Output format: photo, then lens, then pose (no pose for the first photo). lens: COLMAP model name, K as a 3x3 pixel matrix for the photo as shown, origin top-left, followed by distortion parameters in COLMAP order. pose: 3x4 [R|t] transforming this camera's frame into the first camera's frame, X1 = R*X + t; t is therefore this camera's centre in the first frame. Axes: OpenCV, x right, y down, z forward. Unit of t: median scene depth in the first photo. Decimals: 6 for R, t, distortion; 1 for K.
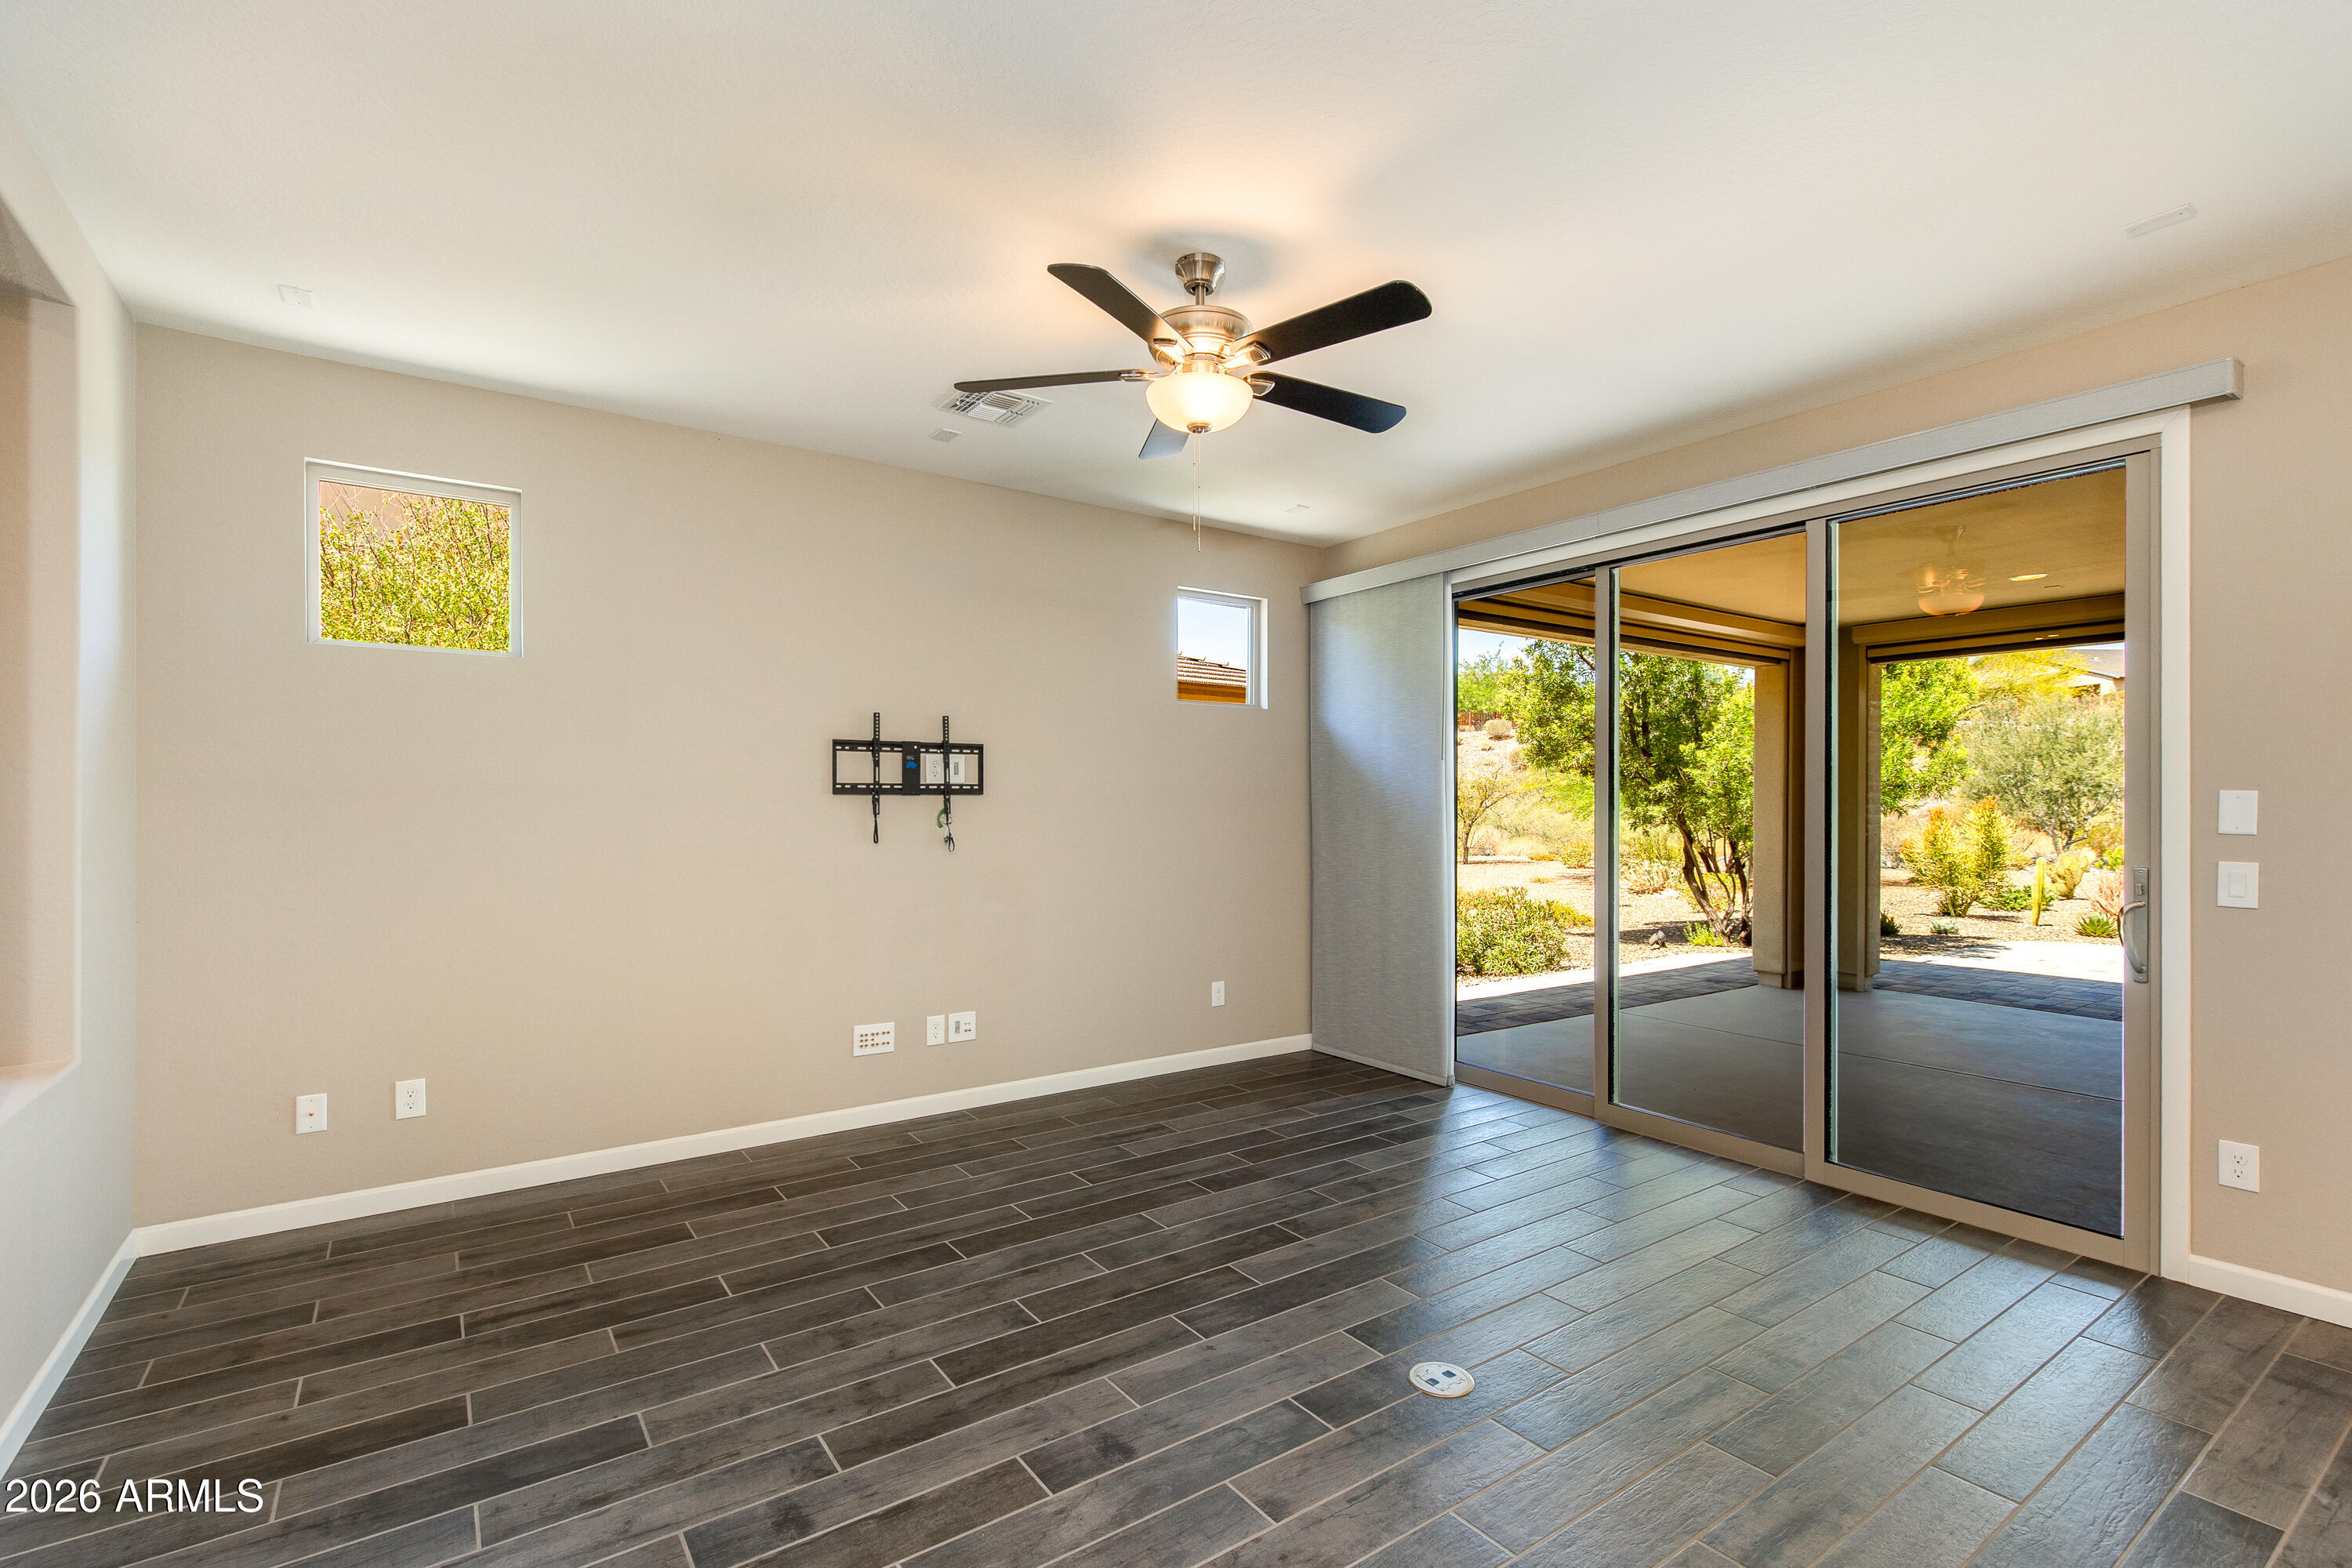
lens RADIAL K [[1077.4, 0, 1210.2], [0, 1077.4, 782.8], [0, 0, 1]] dist [-0.002183, -0.000256]
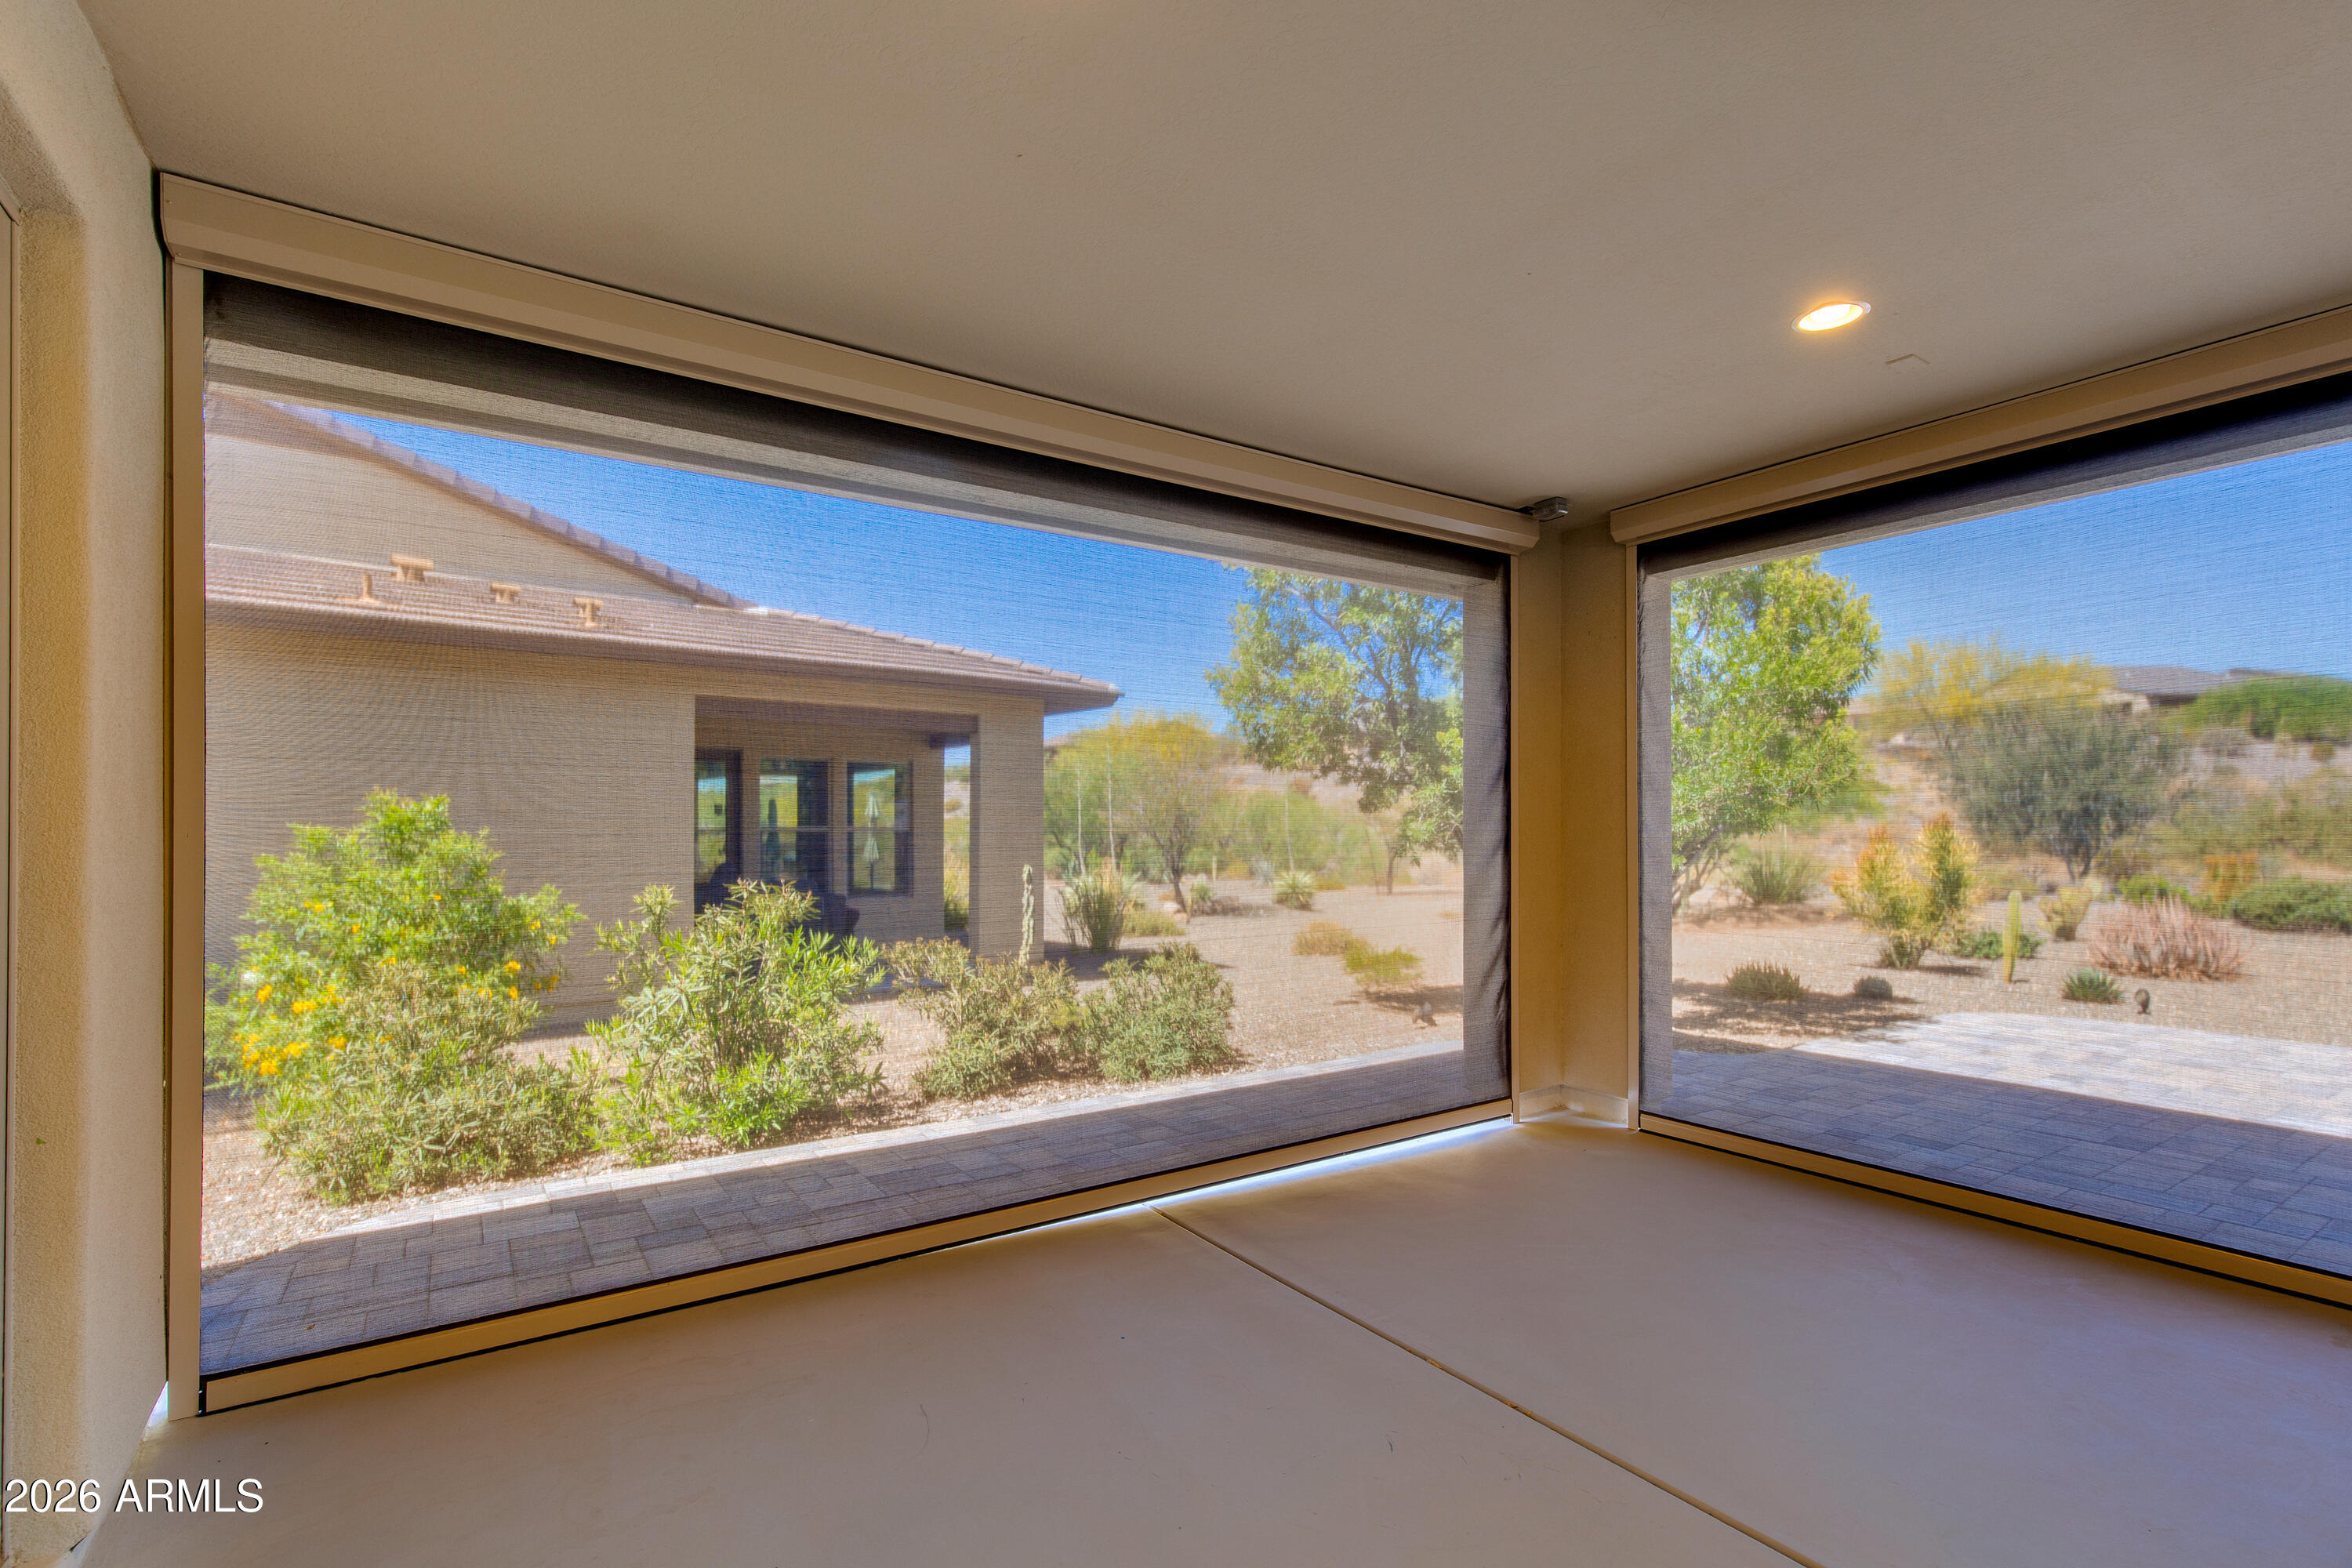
lens RADIAL K [[1068.6, 0, 1174.7], [0, 1068.6, 812.6], [0, 0, 1]] dist [0.001402, -0.000738]
pose [[0.999154, -0.006070, -0.040679, 0.210887], [0.006132, 0.999980, 0.001402, 0.009471], [0.040669, -0.001650, 0.999171, 0.224341]]
